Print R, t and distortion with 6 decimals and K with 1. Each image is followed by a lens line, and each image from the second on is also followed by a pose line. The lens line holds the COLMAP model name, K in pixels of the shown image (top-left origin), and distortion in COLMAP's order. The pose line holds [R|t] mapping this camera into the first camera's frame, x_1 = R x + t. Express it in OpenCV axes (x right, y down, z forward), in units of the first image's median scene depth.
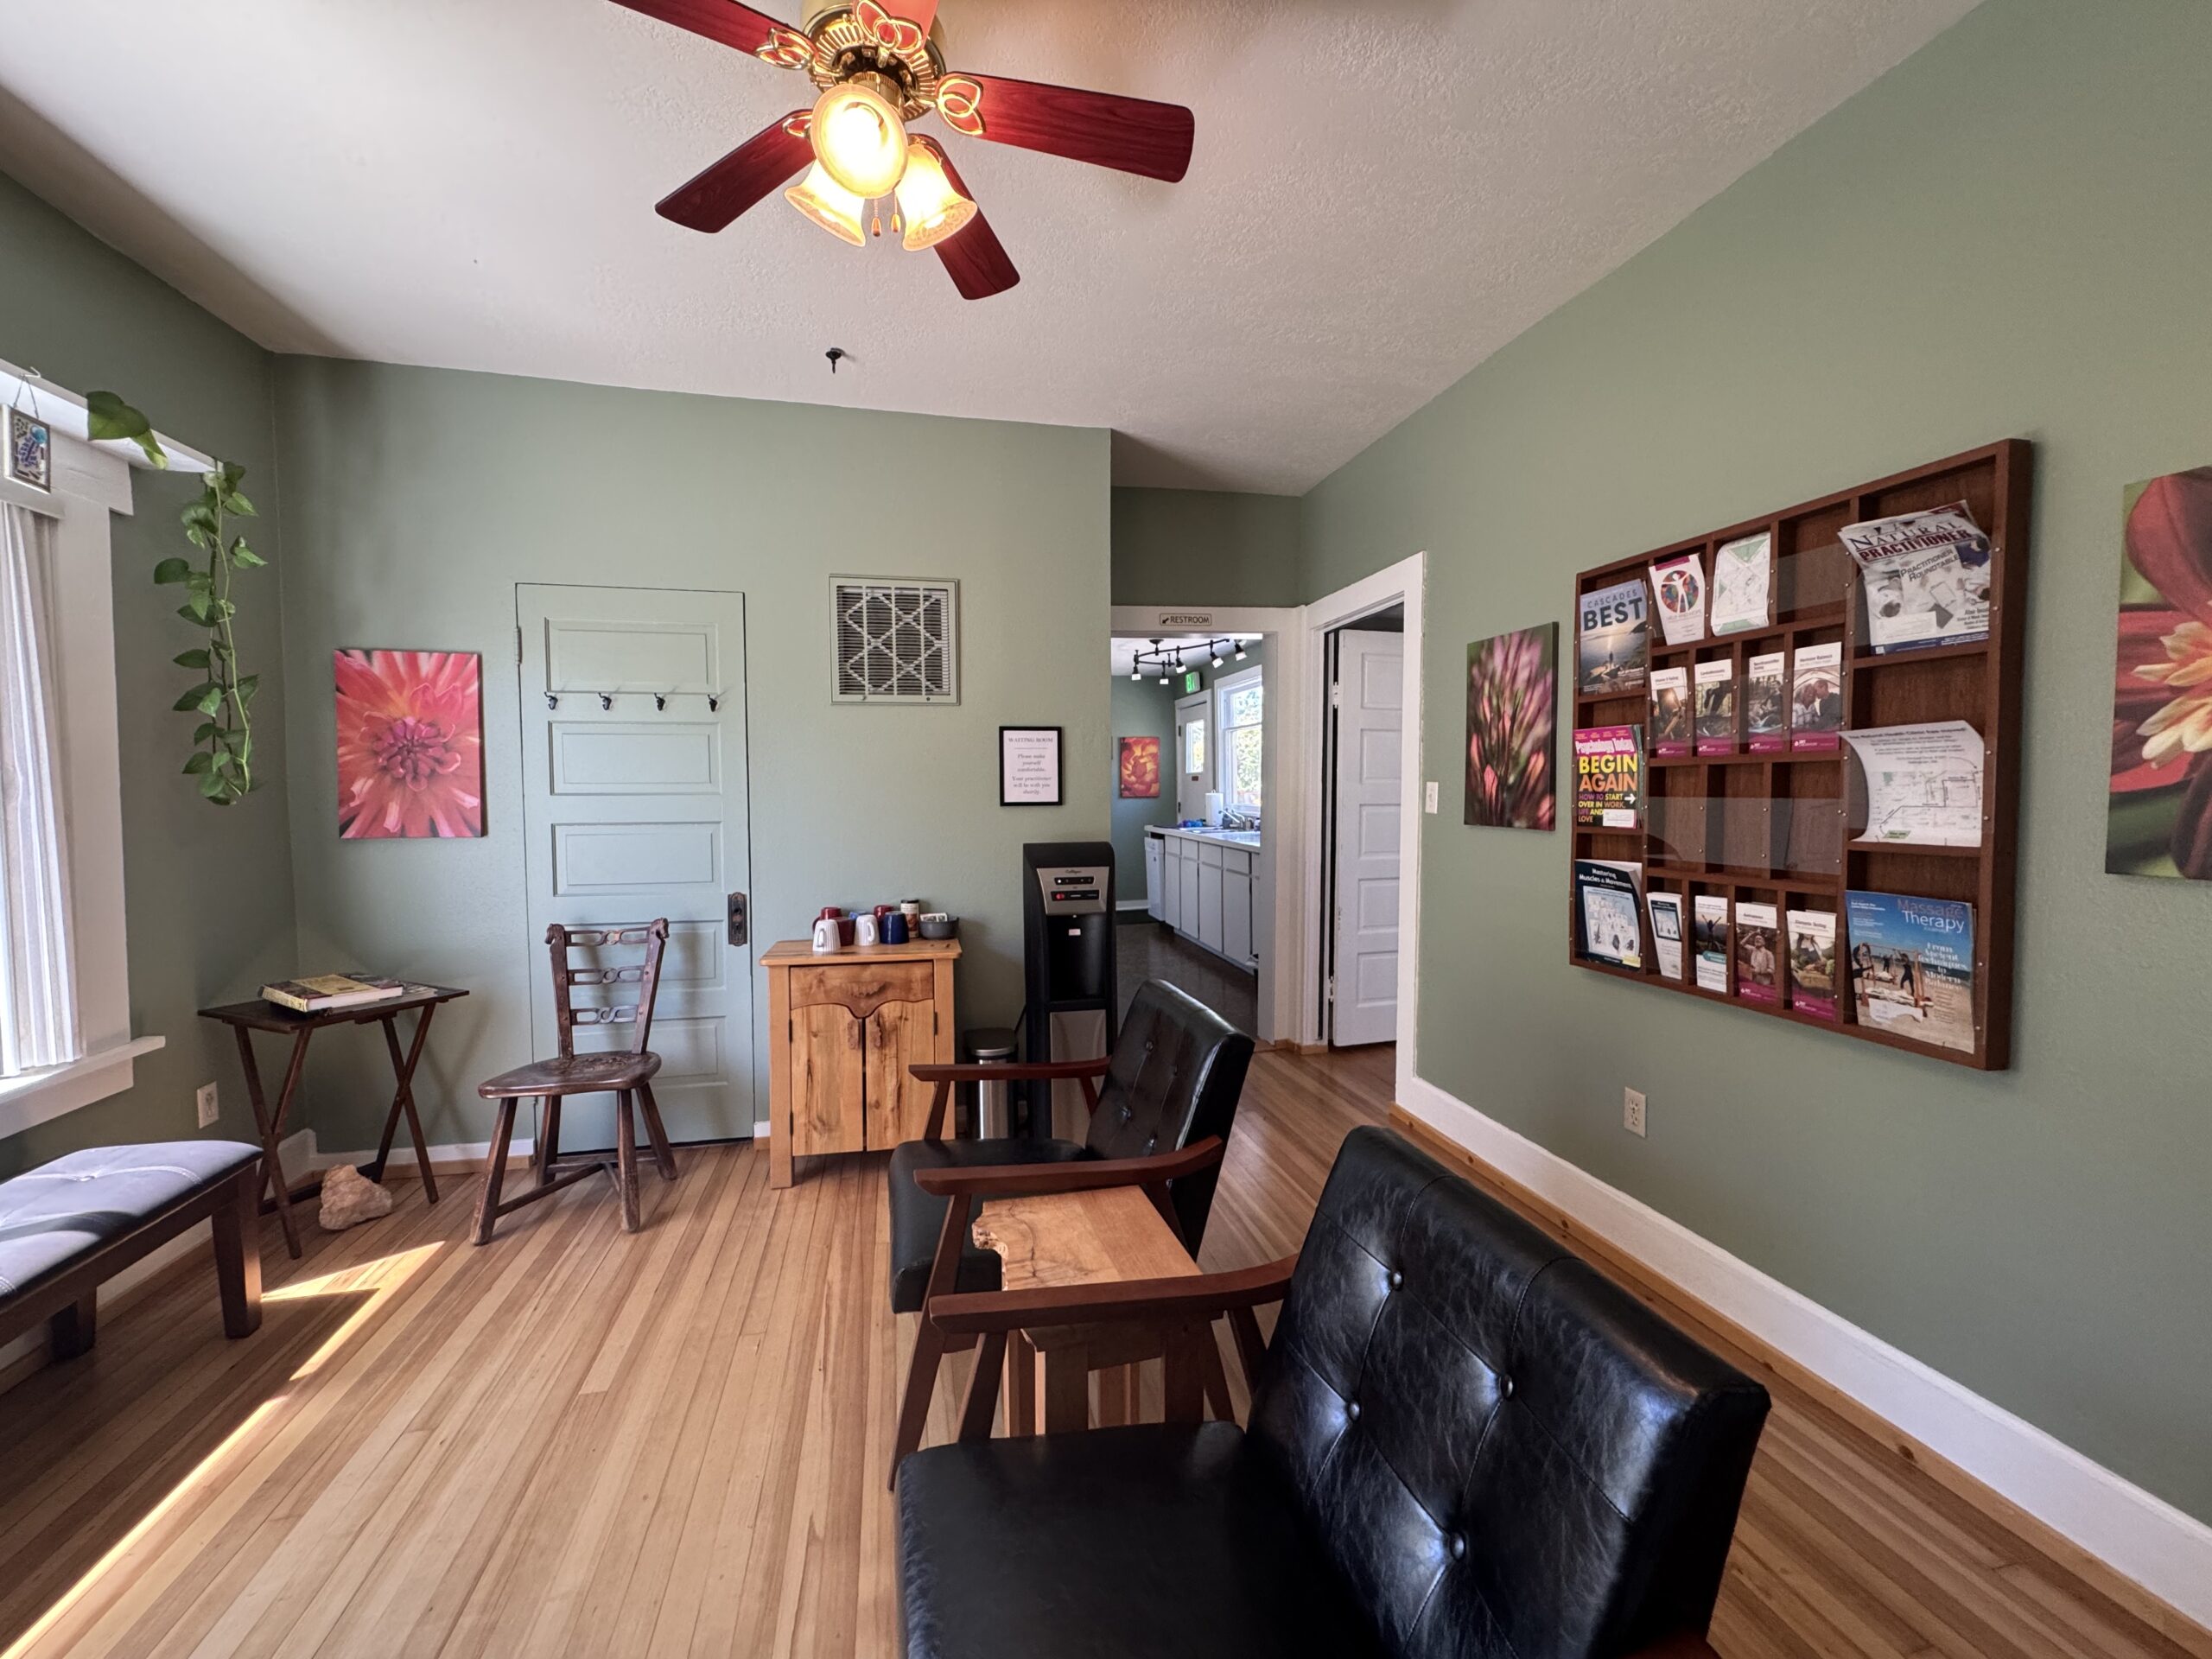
lens RADIAL K [[884.6, 0, 1104.9], [0, 884.6, 828.2], [0, 0, 1]] dist [-0.001204, -0.000021]
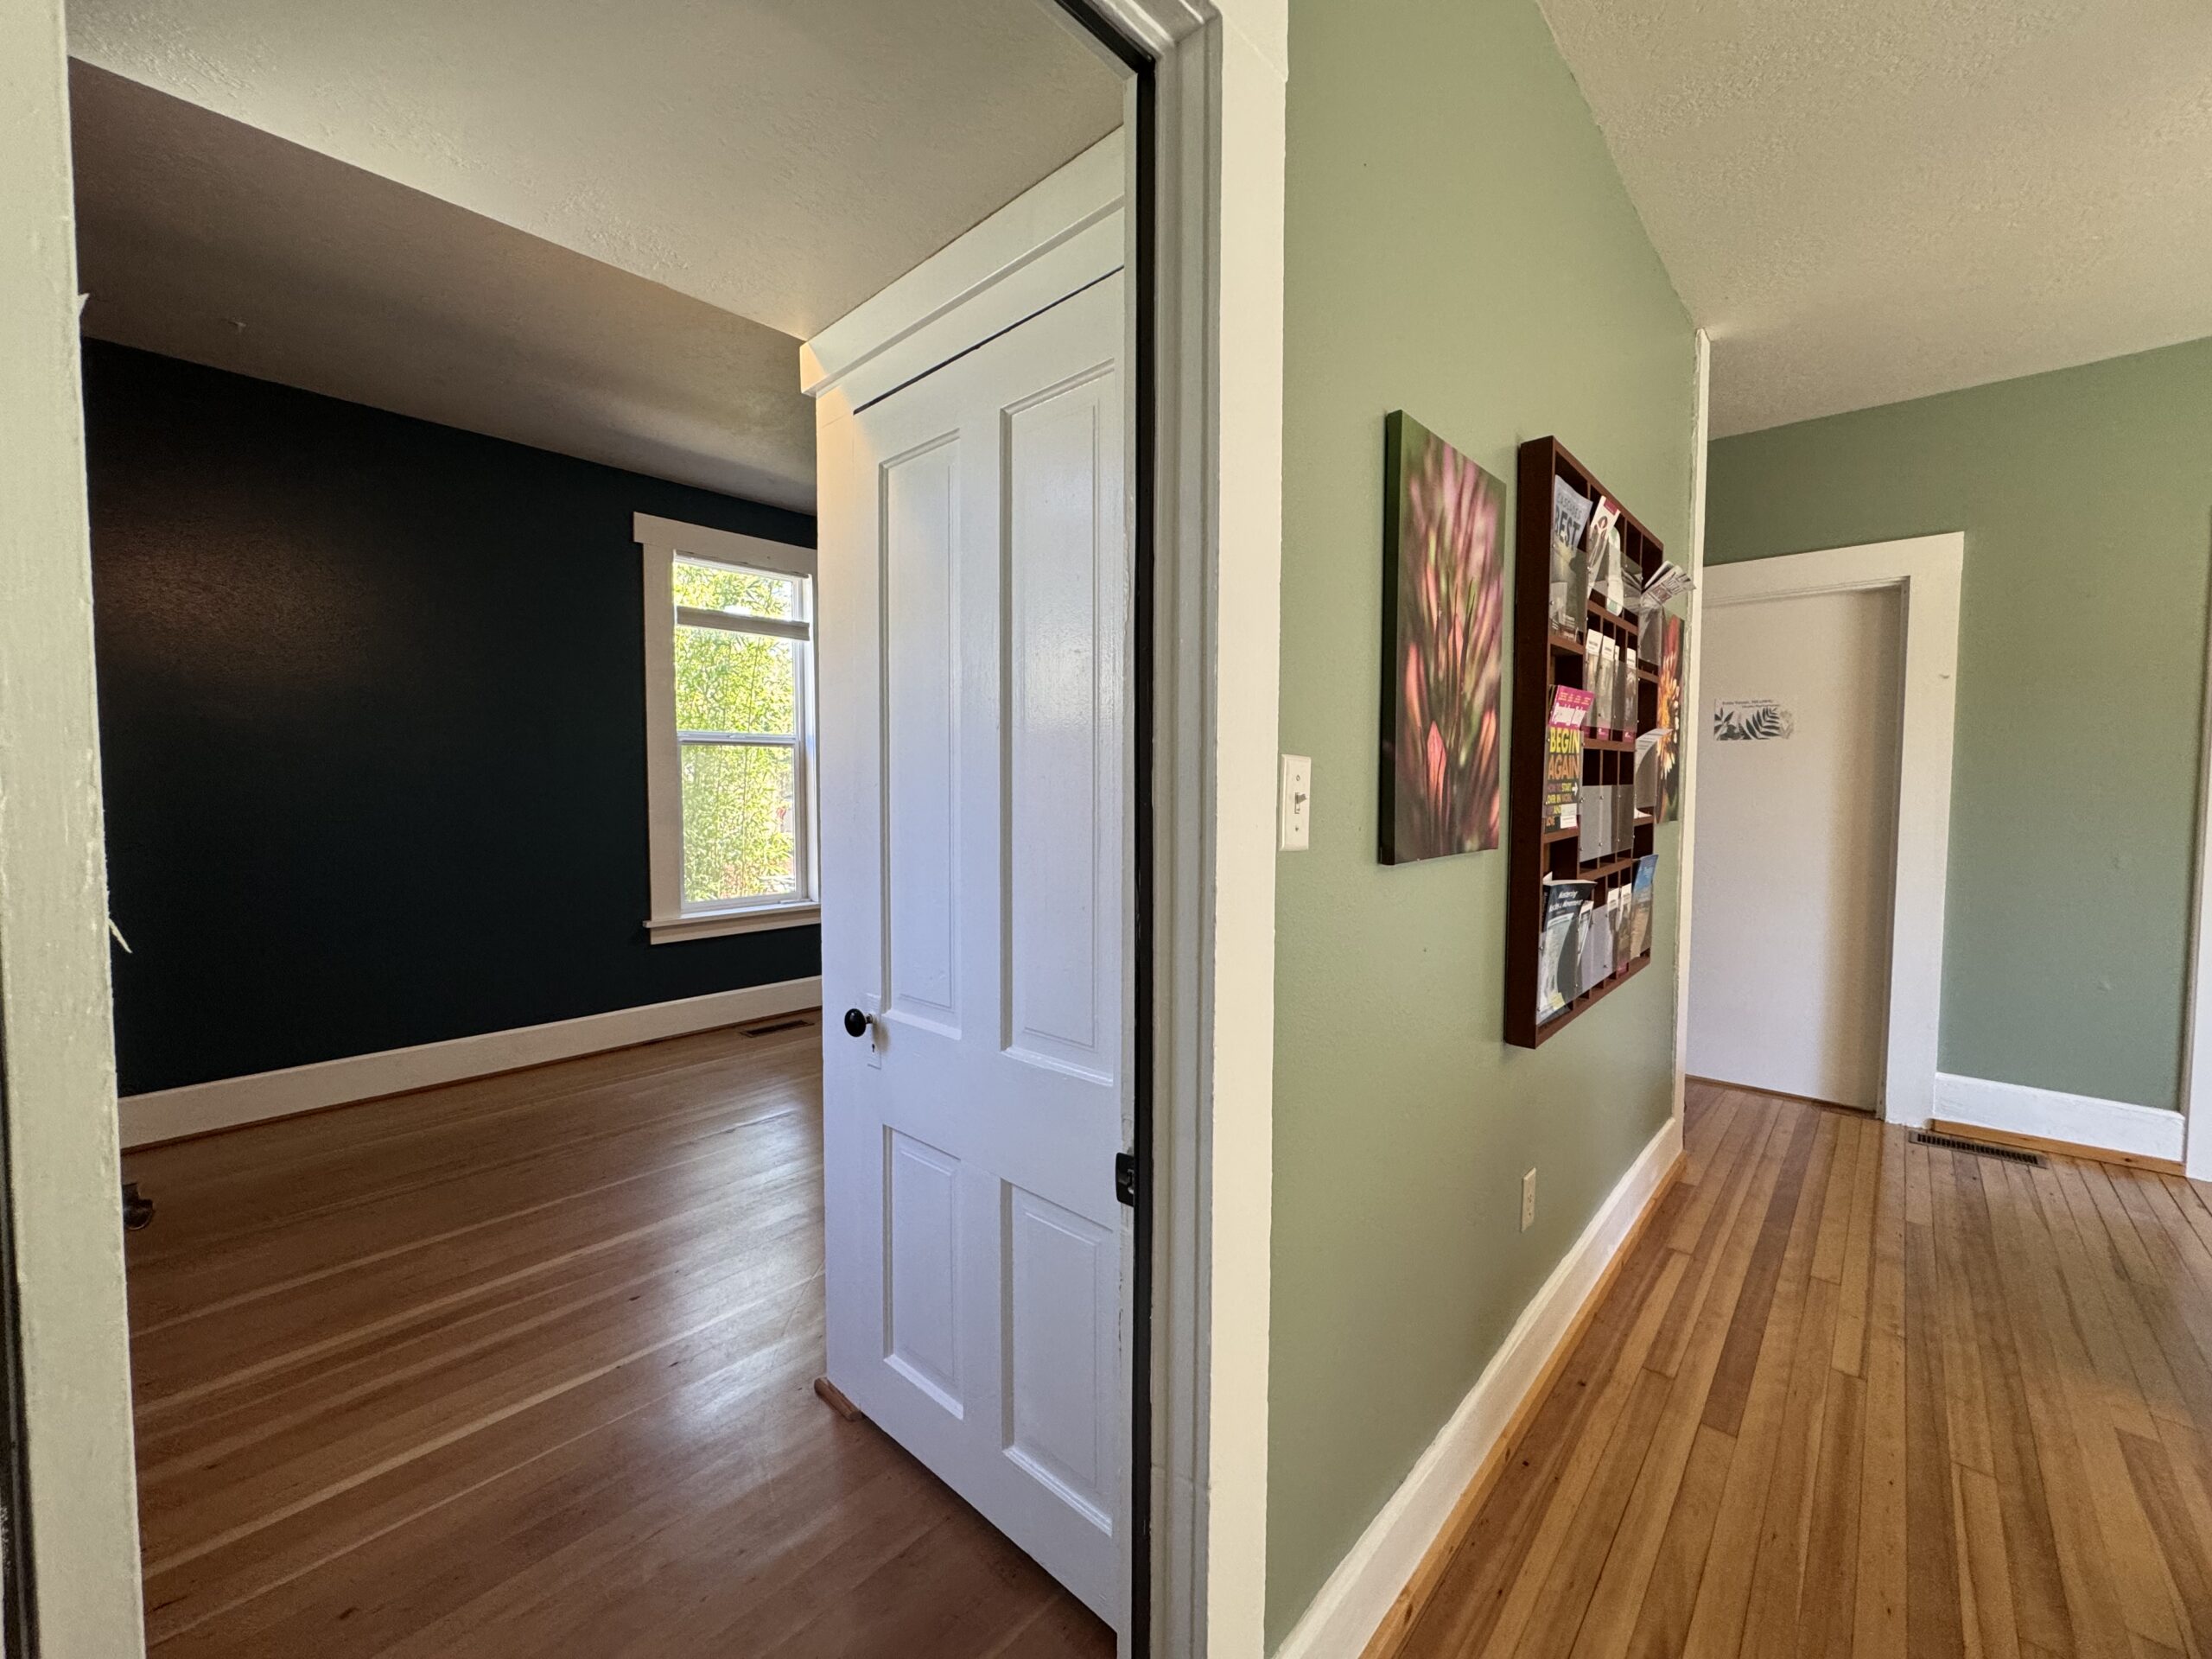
lens RADIAL K [[884.6, 0, 1104.9], [0, 884.6, 828.2], [0, 0, 1]] dist [-0.001204, -0.000021]
pose [[-0.571654, -0.038325, 0.819600, 0.189896], [0.043640, 0.996074, 0.077016, -0.071554], [-0.819334, 0.079794, -0.567737, 1.660422]]
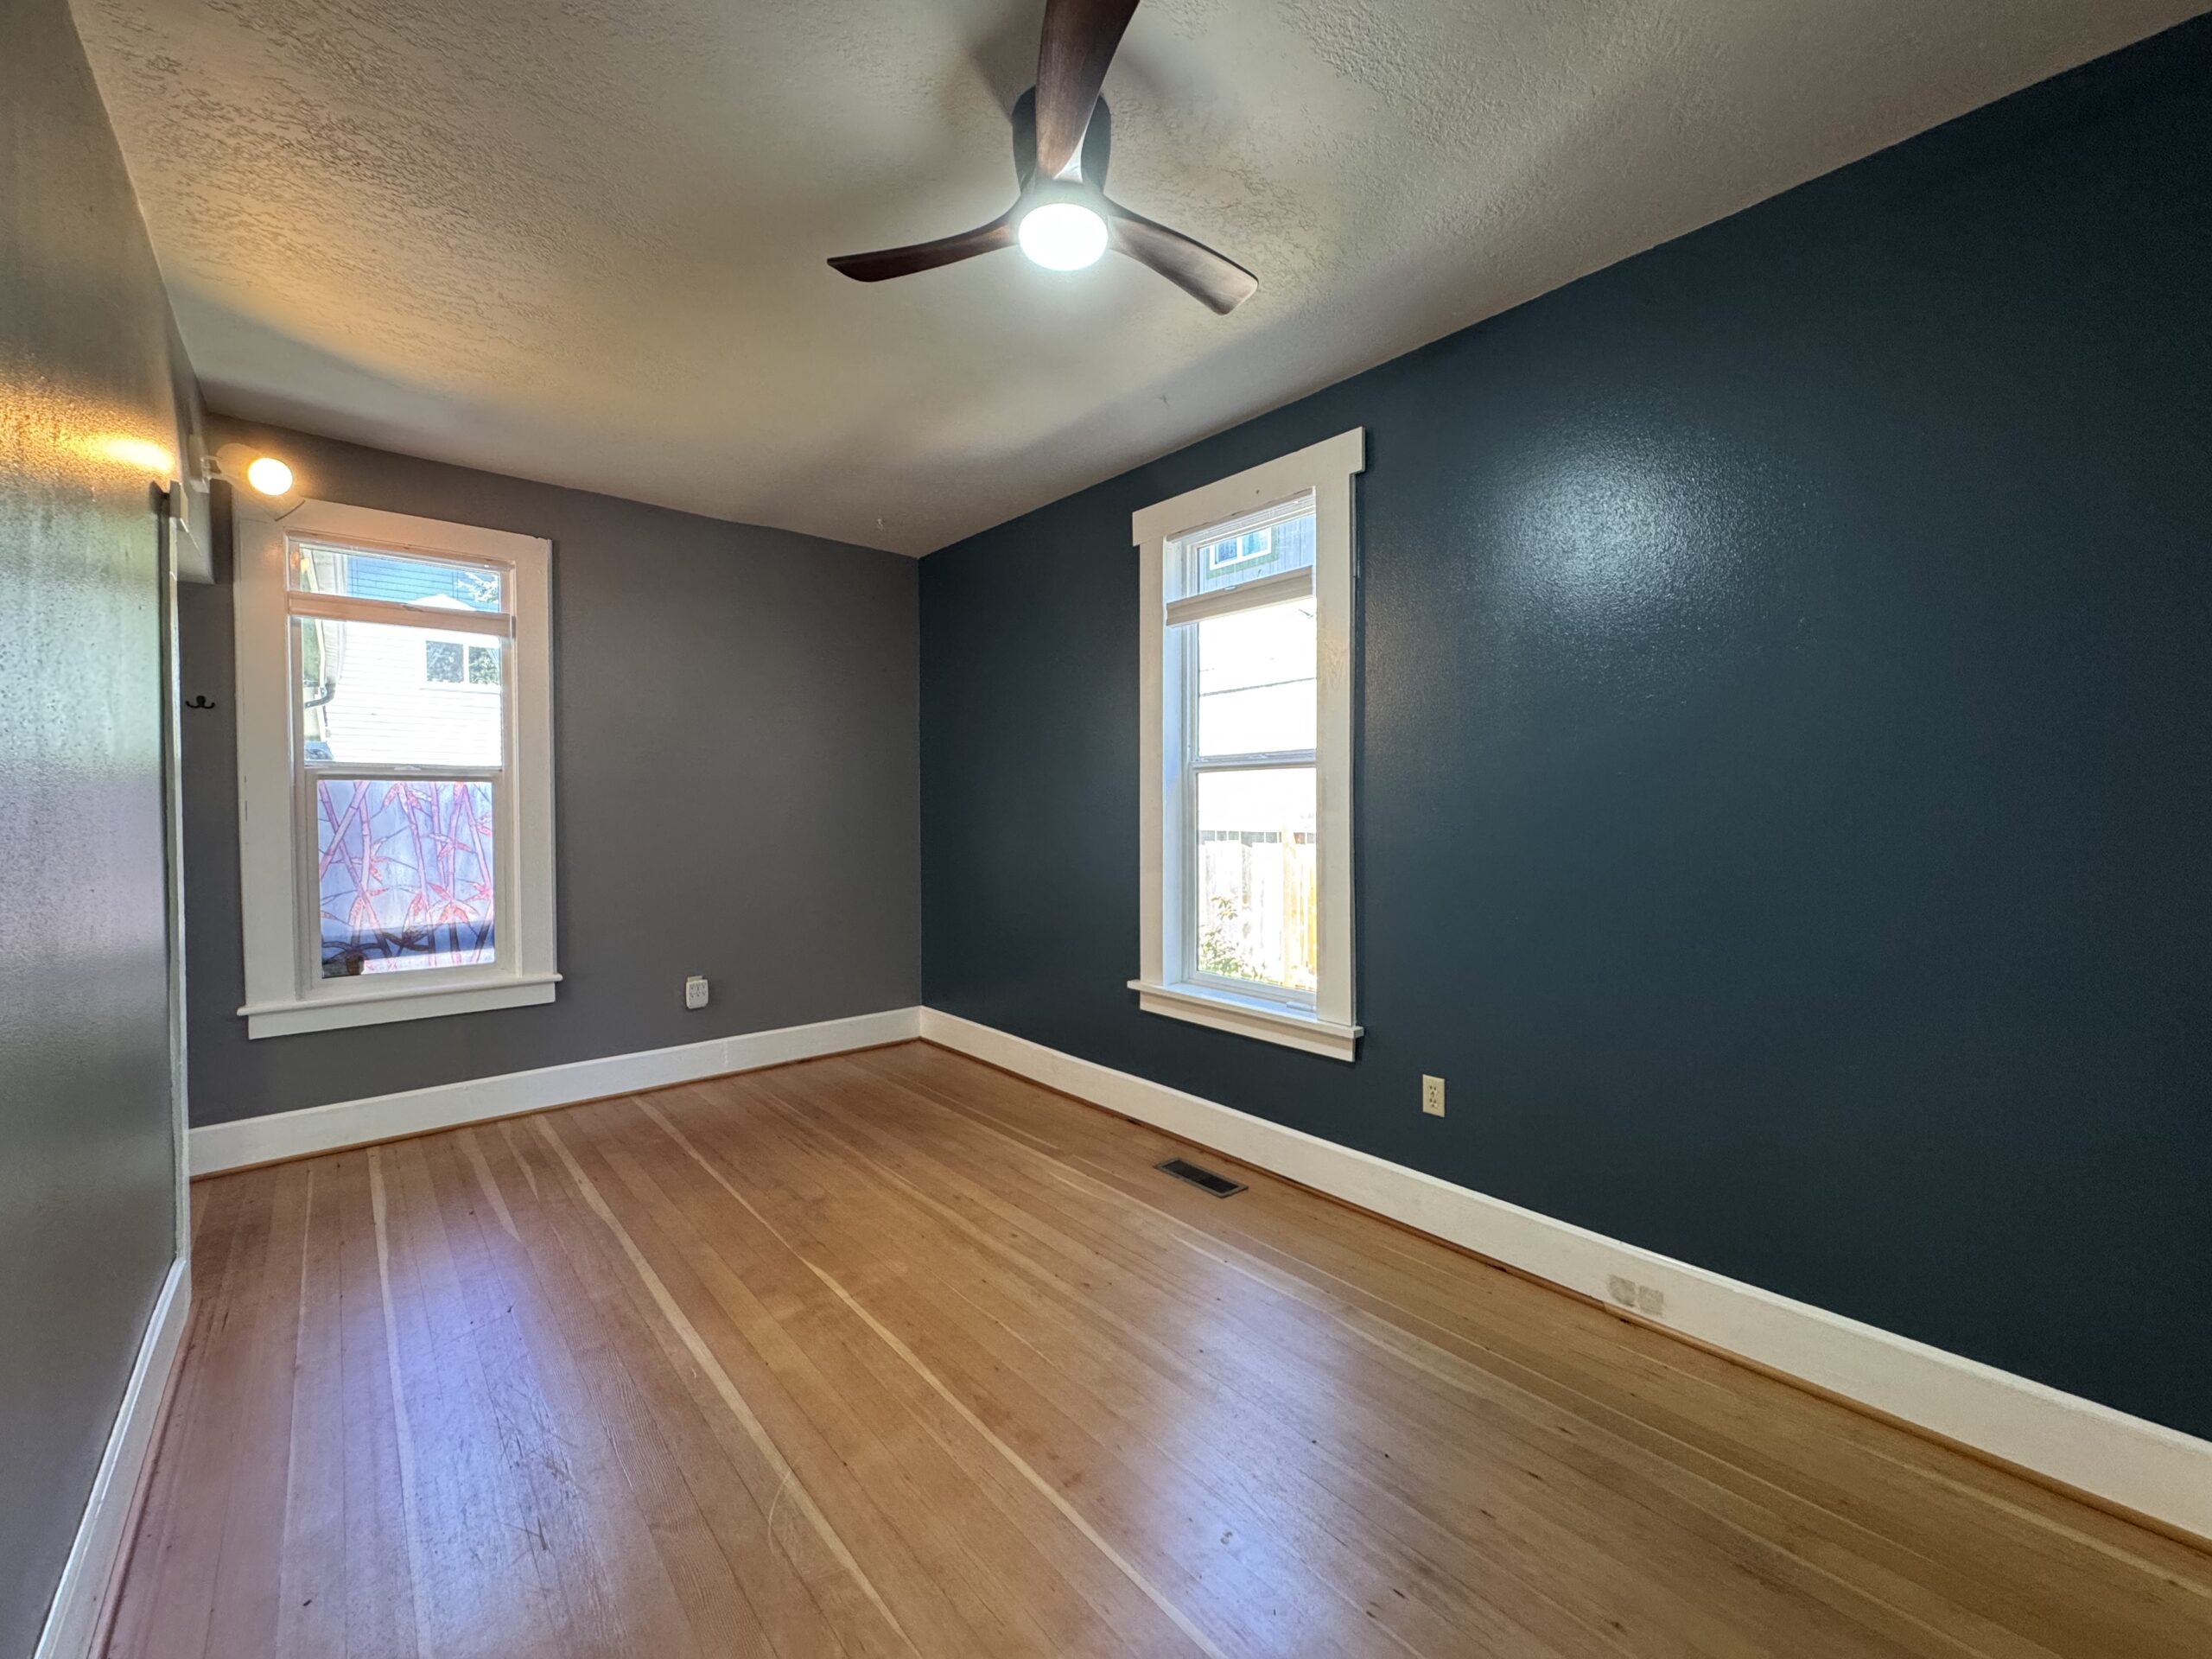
lens RADIAL K [[882.3, 0, 1106.0], [0, 882.3, 829.5], [0, 0, 1]] dist [-0.003745, -0.000394]
pose [[0.877244, -0.010186, 0.479936, 1.358875], [0.022685, 0.999538, -0.020251, -0.021137], [-0.479508, 0.028652, 0.877070, 0.126295]]
